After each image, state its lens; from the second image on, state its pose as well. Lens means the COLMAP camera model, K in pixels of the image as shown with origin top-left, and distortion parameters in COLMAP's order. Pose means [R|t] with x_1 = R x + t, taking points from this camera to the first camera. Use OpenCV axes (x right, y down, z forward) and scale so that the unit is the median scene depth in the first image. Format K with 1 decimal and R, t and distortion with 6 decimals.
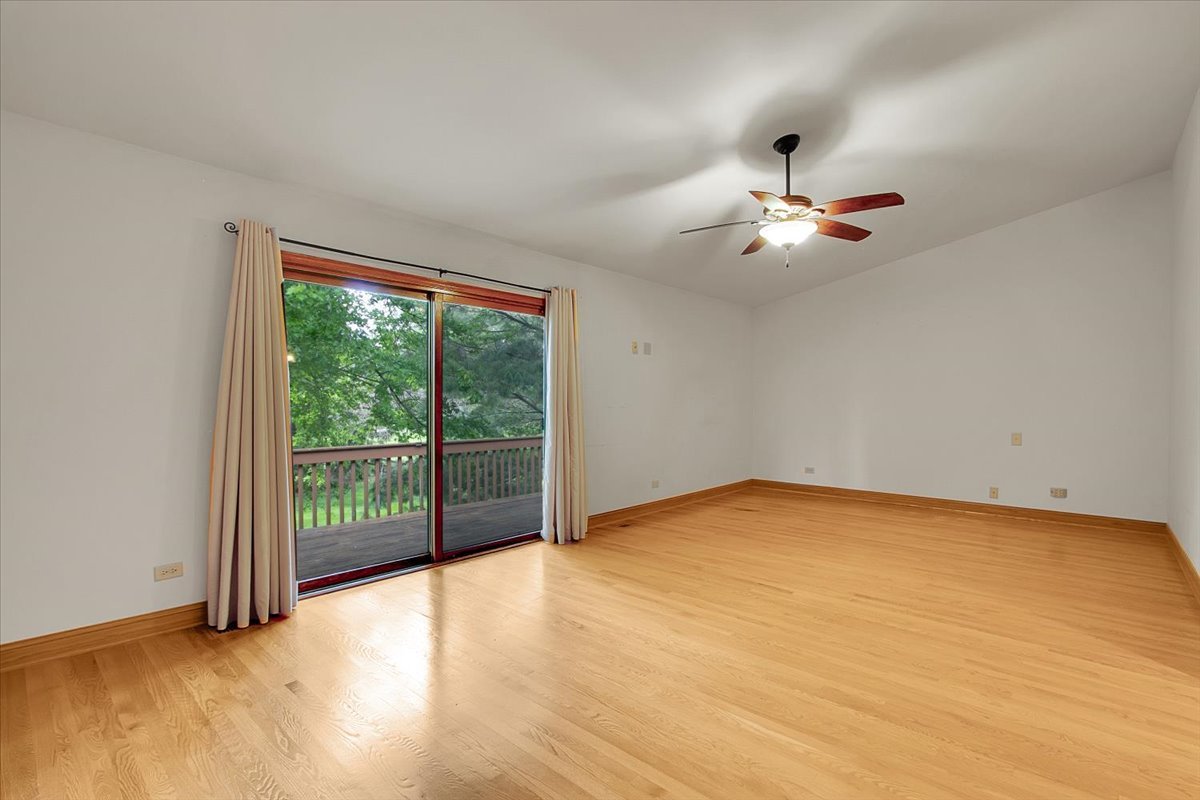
lens RADIAL K [[553.0, 0, 590.9], [0, 553.0, 403.5], [0, 0, 1]] dist [-0.012502, -0.000244]
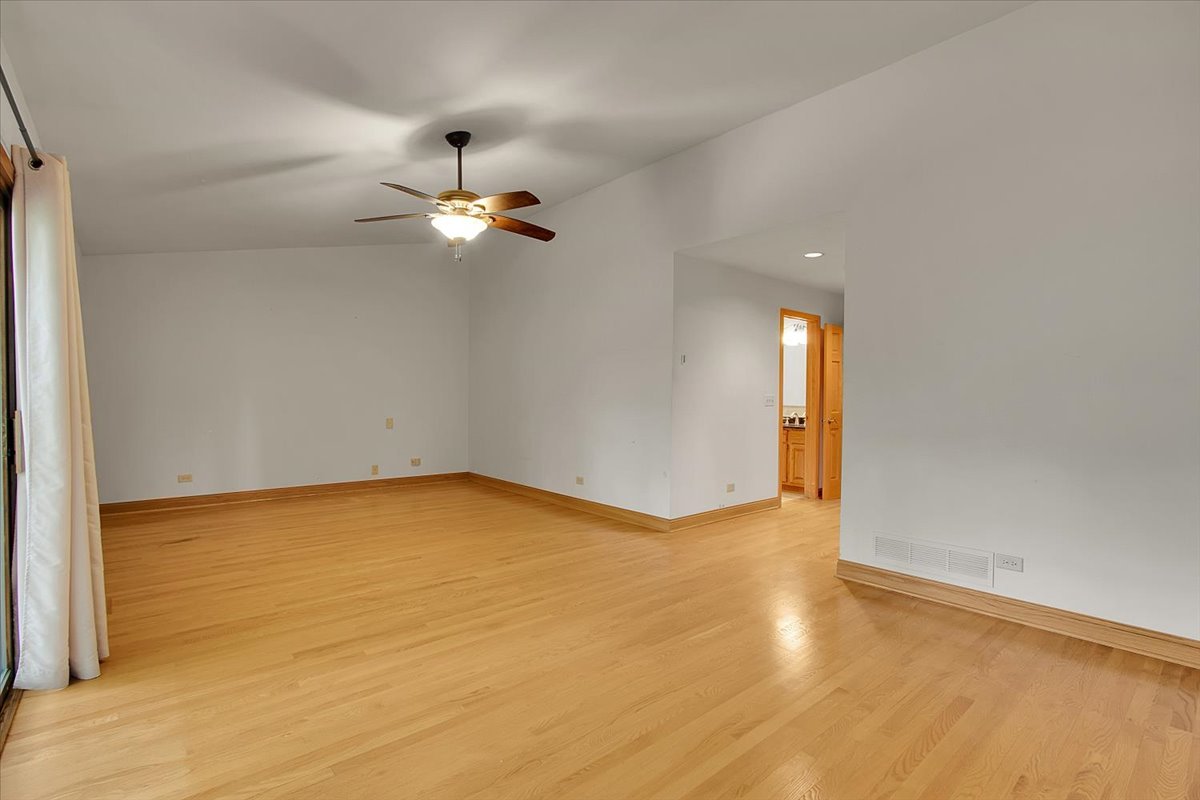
lens RADIAL K [[553.0, 0, 591.2], [0, 553.0, 399.7], [0, 0, 1]] dist [-0.012502, -0.000244]
pose [[0.135567, -0.011668, 0.990699, -0.593255], [-0.000491, 0.999930, 0.011844, -0.003949], [-0.990768, -0.002092, 0.135552, 0.600210]]
